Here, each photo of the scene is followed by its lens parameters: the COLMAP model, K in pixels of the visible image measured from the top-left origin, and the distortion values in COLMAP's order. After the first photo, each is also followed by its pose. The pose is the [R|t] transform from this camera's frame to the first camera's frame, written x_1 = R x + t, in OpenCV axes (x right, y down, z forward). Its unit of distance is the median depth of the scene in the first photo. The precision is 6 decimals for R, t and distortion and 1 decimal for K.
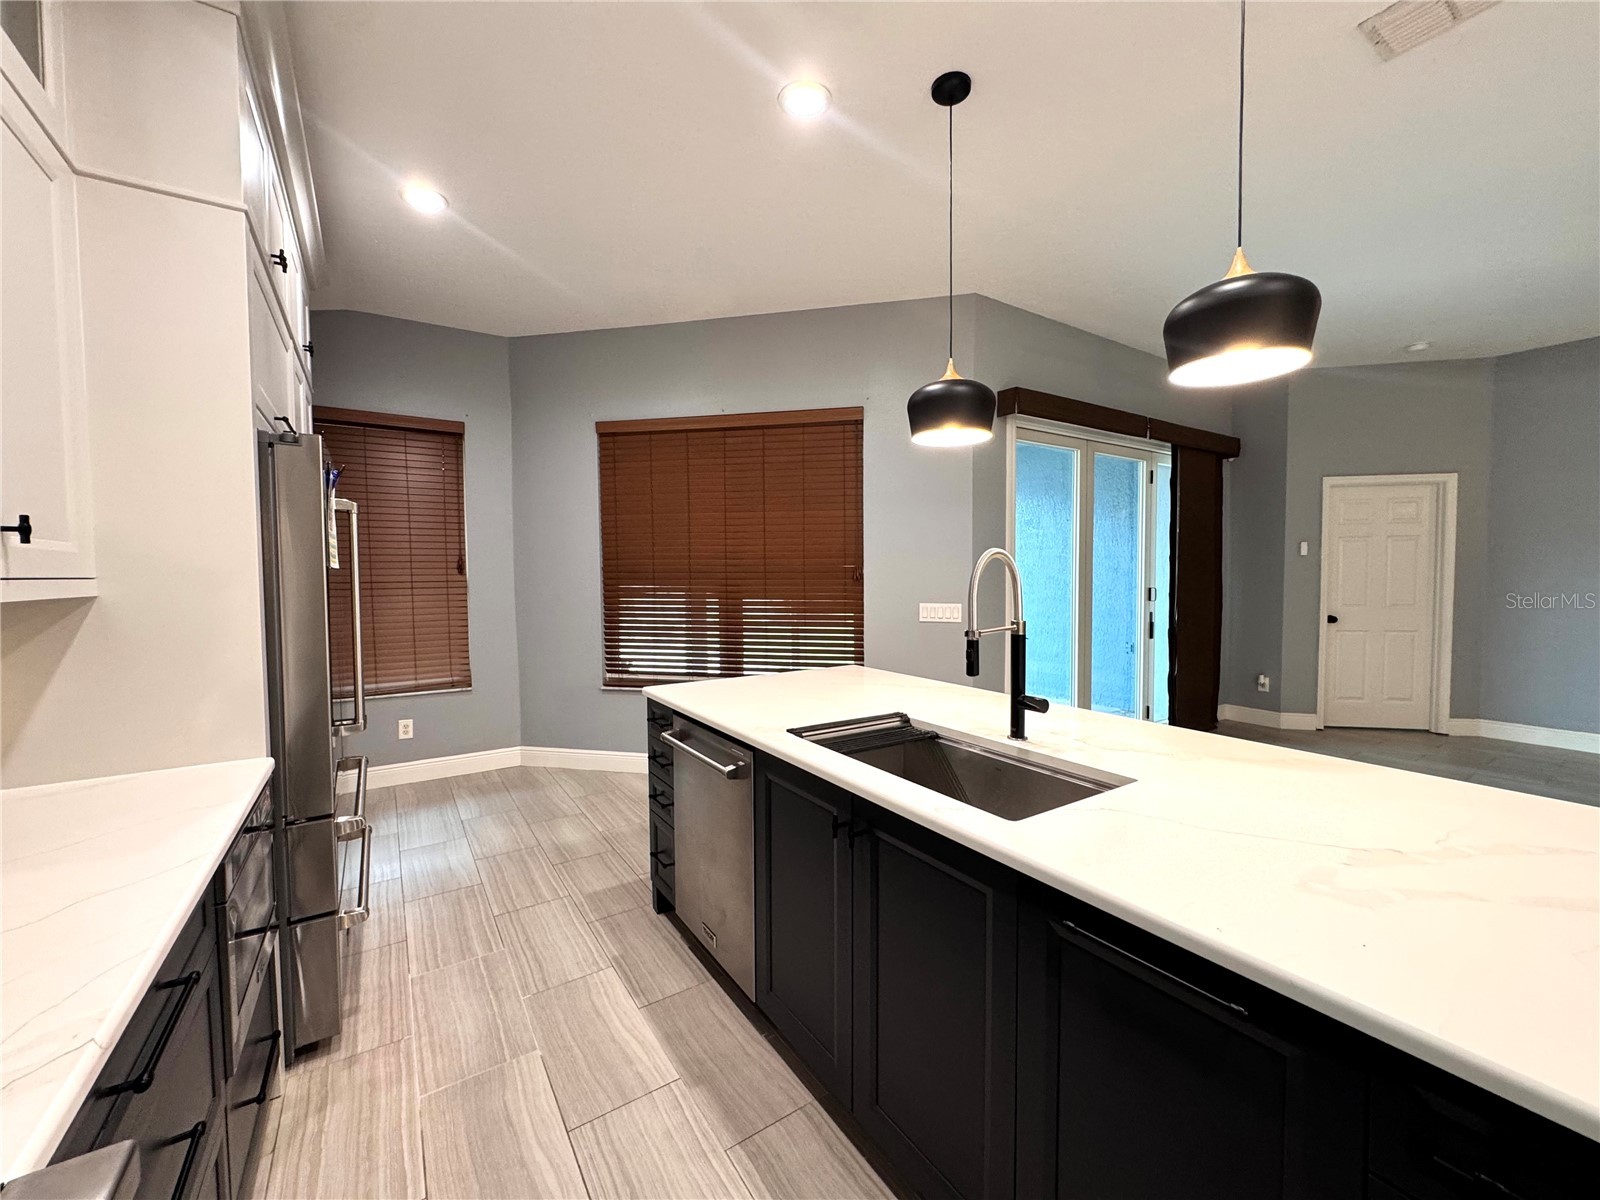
lens RADIAL K [[638.6, 0, 800.4], [0, 638.6, 599.5], [0, 0, 1]] dist [-0.006520, 0.001825]
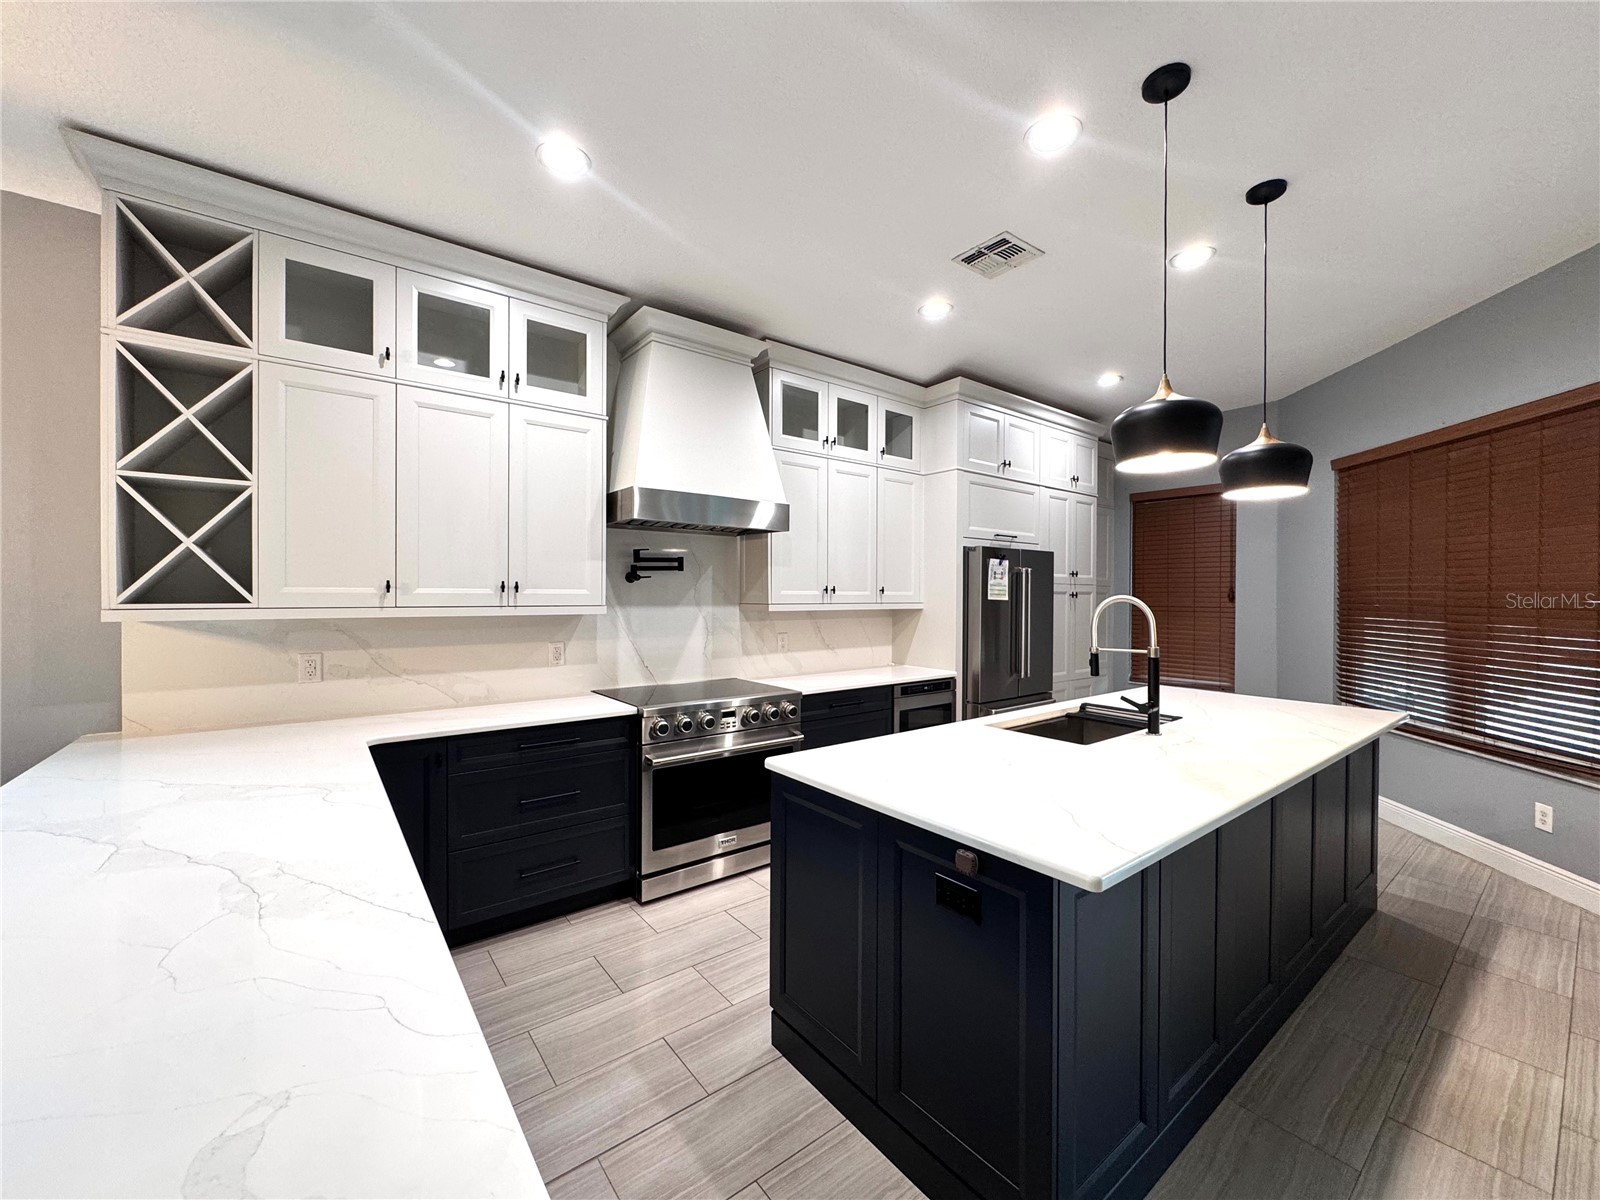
lens RADIAL K [[638.6, 0, 800.3], [0, 638.6, 599.5], [0, 0, 1]] dist [-0.006520, 0.001825]
pose [[0.077481, 0.015942, -0.996866, 0.780999], [-0.046504, 0.998842, 0.012359, -0.024283], [0.995909, 0.045400, 0.078132, 0.062081]]
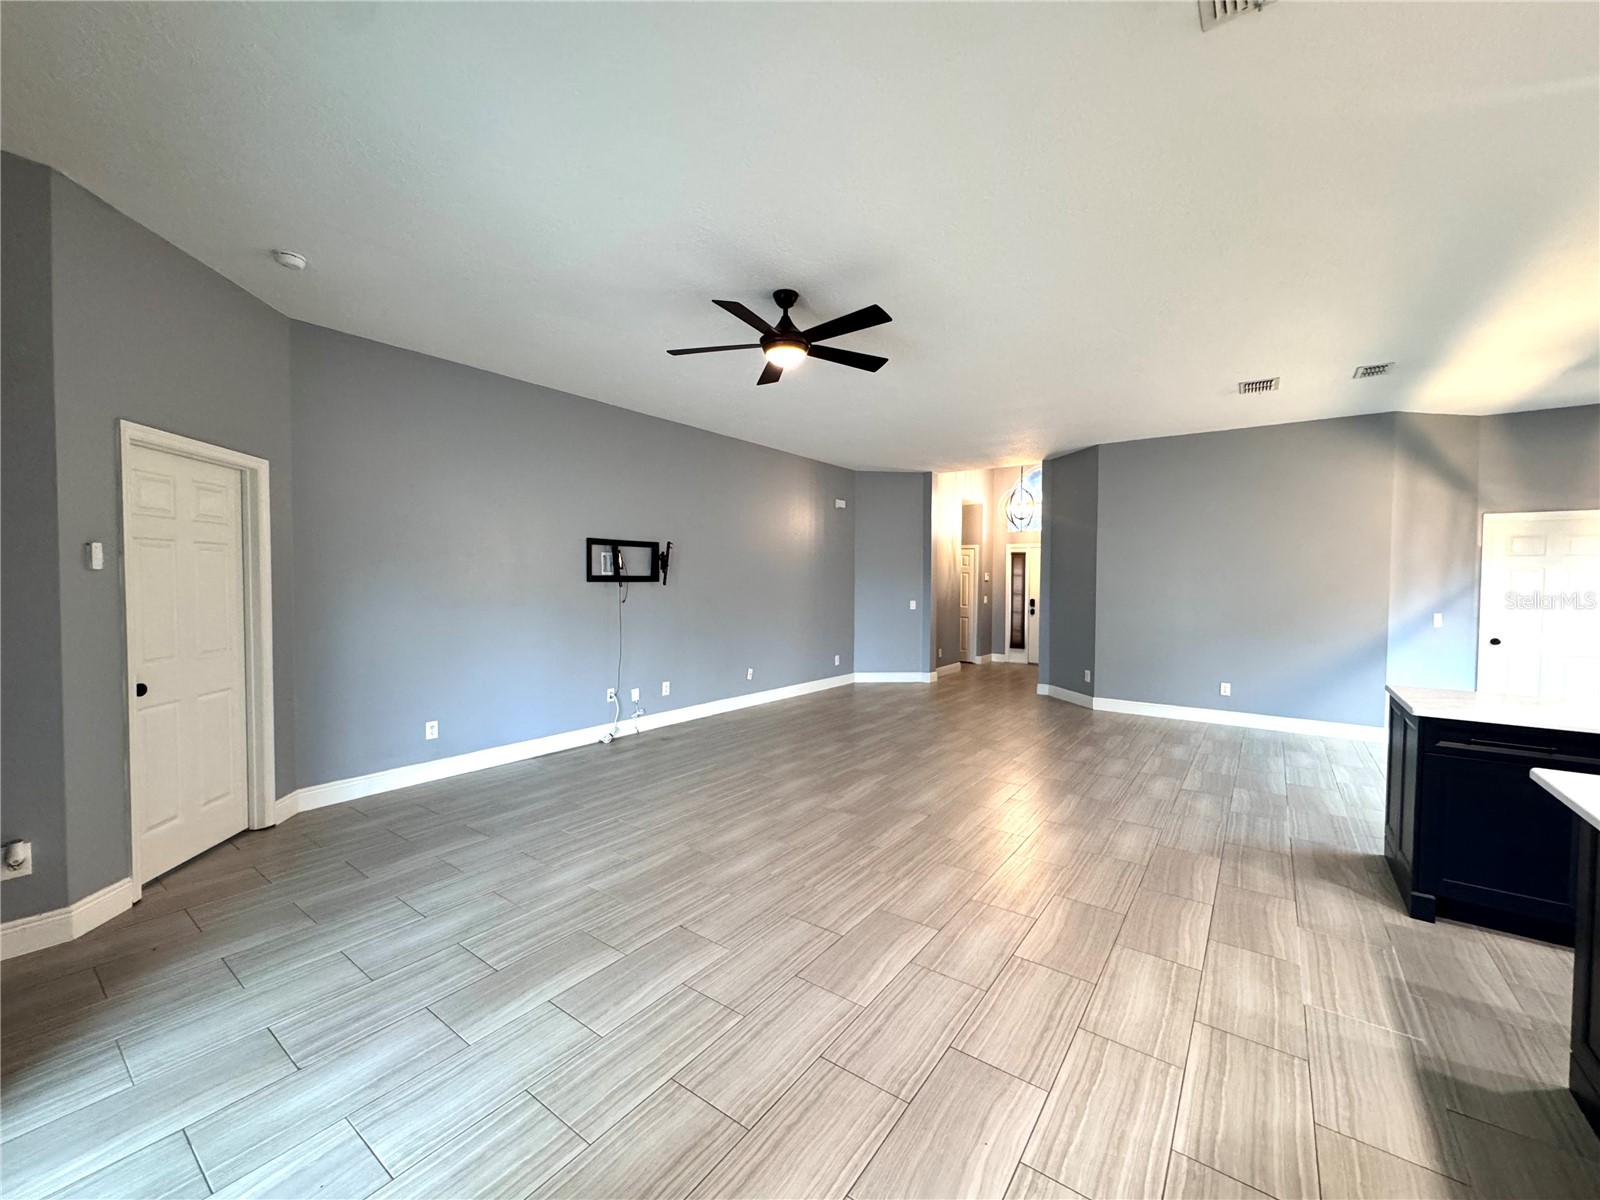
lens RADIAL K [[638.6, 0, 801.1], [0, 638.6, 599.2], [0, 0, 1]] dist [-0.006520, 0.001825]
pose [[-0.346271, -0.020237, 0.937916, 0.204151], [0.037125, 0.998689, 0.035255, -0.062580], [-0.937400, 0.047028, -0.345065, 0.957324]]
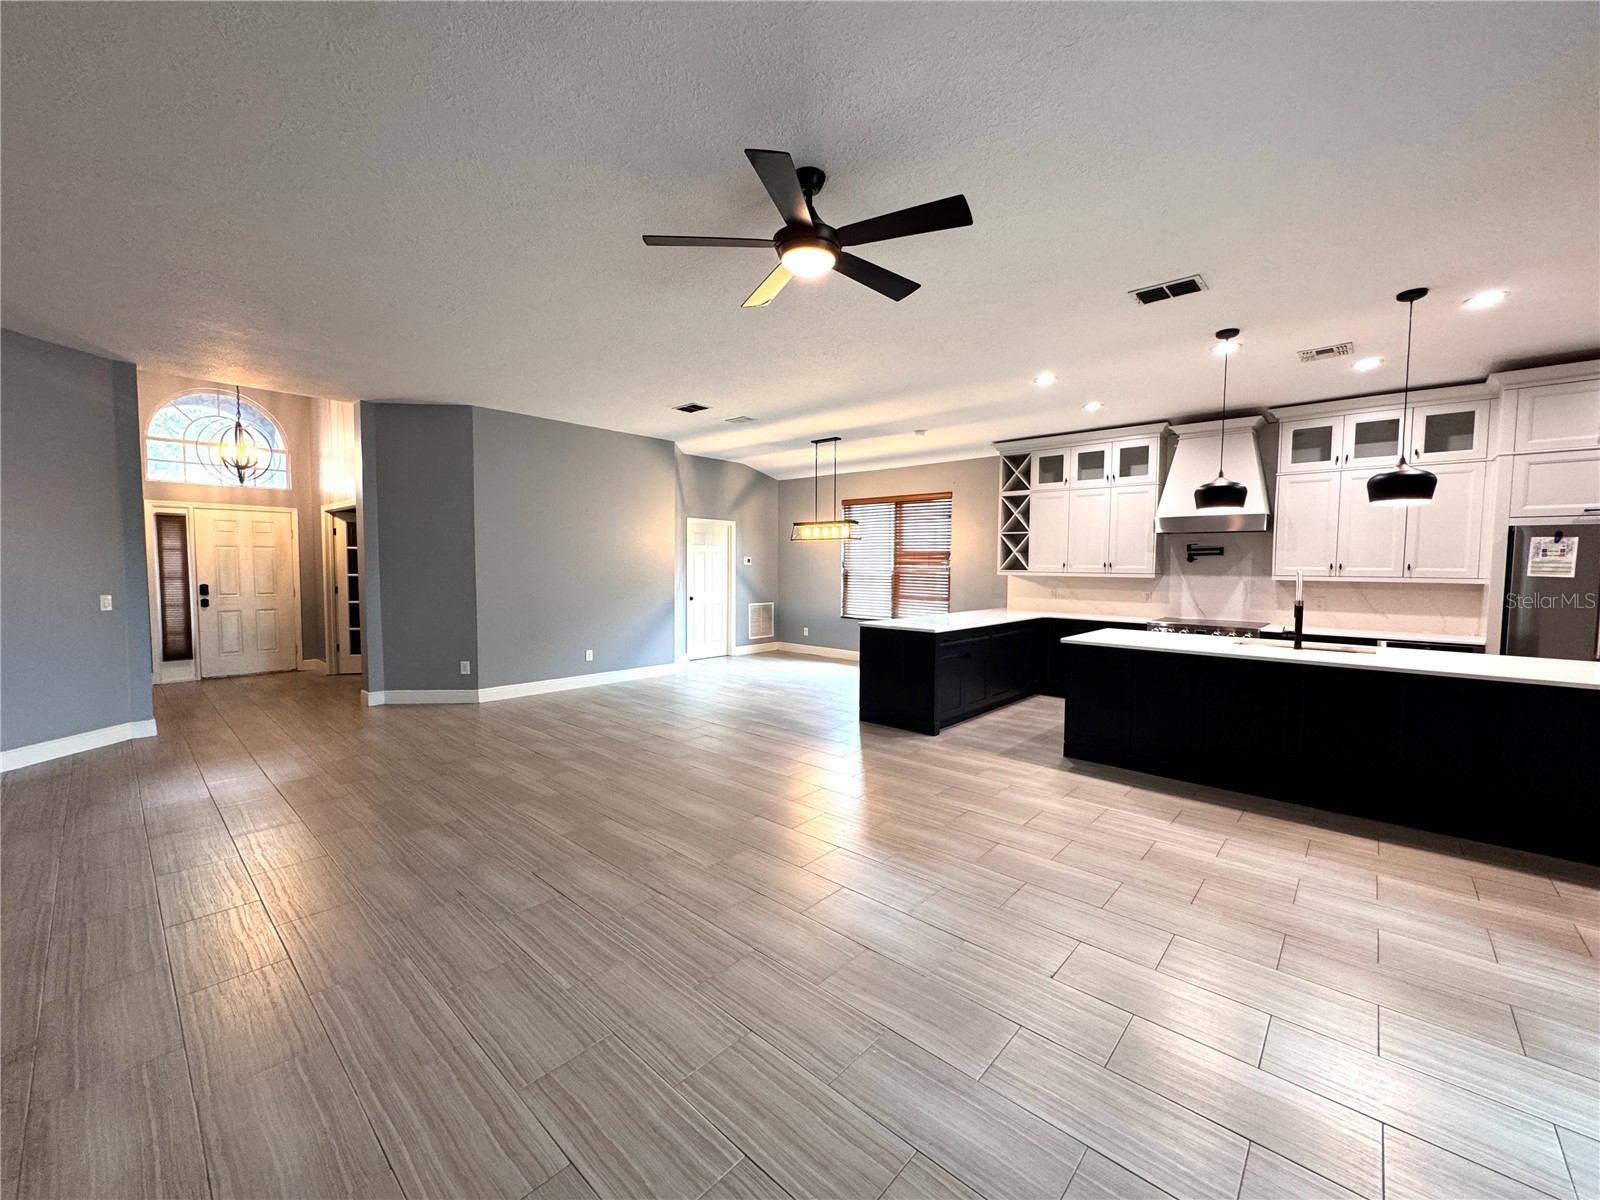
lens RADIAL K [[638.6, 0, 797.3], [0, 638.6, 598.3], [0, 0, 1]] dist [-0.006520, 0.001825]
pose [[-0.969670, 0.015817, -0.243905, 1.310114], [-0.008741, 0.995022, 0.099275, -0.093455], [0.244261, 0.098396, -0.964704, 1.350857]]
